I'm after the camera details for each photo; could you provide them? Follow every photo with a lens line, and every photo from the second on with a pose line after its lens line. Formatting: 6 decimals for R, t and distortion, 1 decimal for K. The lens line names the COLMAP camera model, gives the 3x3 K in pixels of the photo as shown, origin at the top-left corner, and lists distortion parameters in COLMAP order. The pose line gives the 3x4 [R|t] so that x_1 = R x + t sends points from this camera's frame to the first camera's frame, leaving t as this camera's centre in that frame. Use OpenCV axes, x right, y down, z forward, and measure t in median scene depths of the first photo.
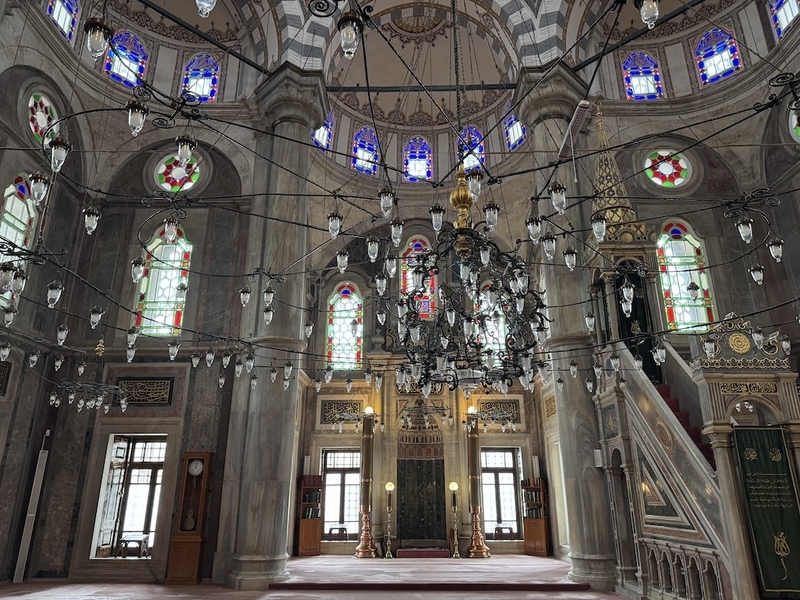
lens RADIAL K [[589.9, 0, 398.8], [0, 589.9, 284.4], [0, 0, 1]] dist [0.015479, -0.004817]
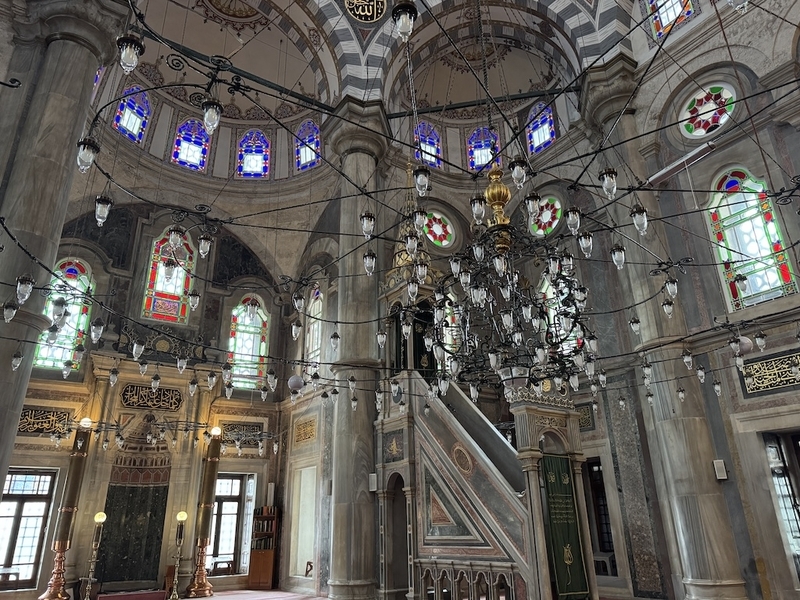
lens RADIAL K [[568.5, 0, 400.0], [0, 568.5, 300.0], [0, 0, 1]] dist [0.078366, -0.084499]
pose [[0.819150, 0.196437, 0.538893, -0.168951], [-0.173014, 0.980387, -0.094378, 0.053077], [-0.546863, -0.015926, 0.837071, 0.113462]]
